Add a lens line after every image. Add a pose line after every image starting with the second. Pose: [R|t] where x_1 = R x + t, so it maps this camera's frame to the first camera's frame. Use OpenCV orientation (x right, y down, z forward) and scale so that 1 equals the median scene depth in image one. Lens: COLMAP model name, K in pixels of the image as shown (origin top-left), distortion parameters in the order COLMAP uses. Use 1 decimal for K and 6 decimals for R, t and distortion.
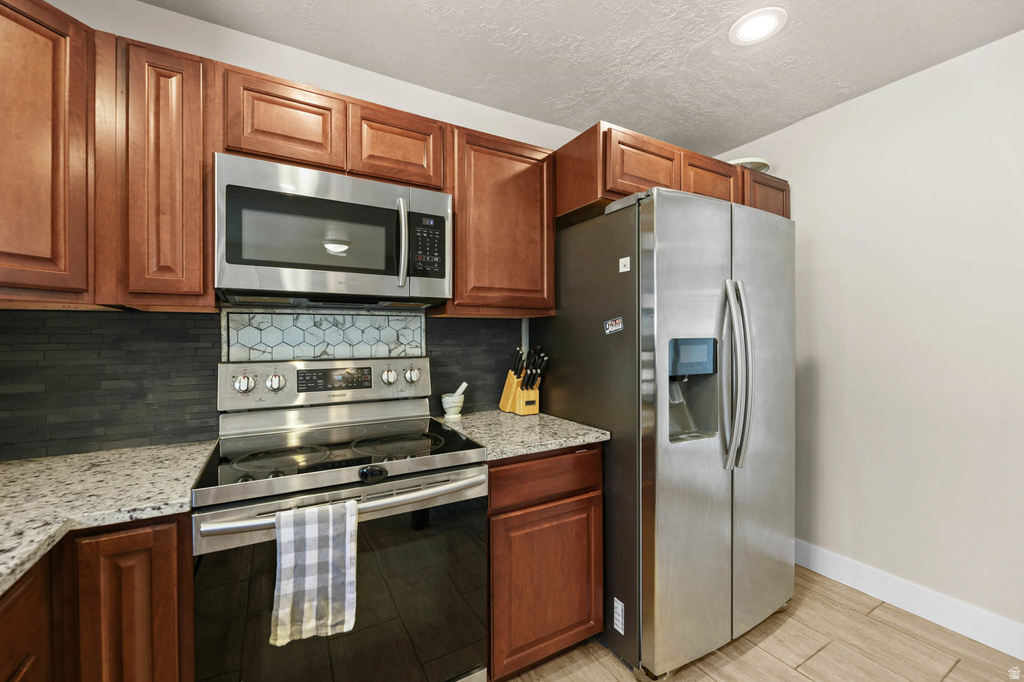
lens RADIAL K [[420.6, 0, 512.0], [0, 420.6, 341.0], [0, 0, 1]] dist [-0.007611, -0.001033]
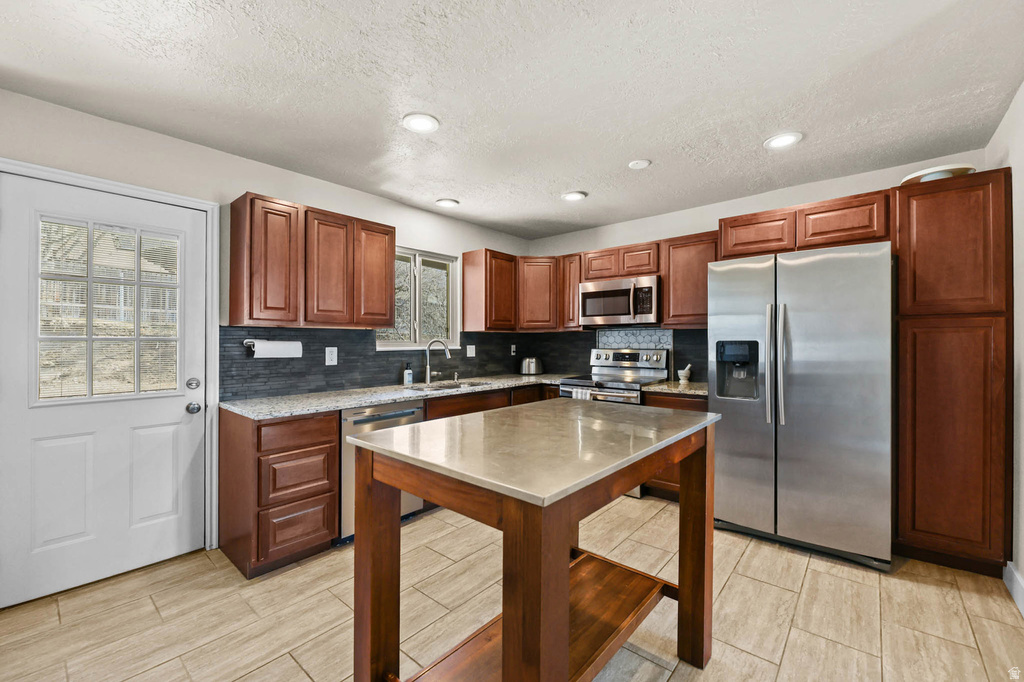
lens RADIAL K [[420.6, 0, 512.0], [0, 420.6, 341.0], [0, 0, 1]] dist [-0.007611, -0.001033]
pose [[0.339006, 0.002989, -0.940779, 1.756133], [-0.003381, 0.999992, 0.001959, -0.005818], [0.940778, 0.002517, 0.339013, -0.482444]]
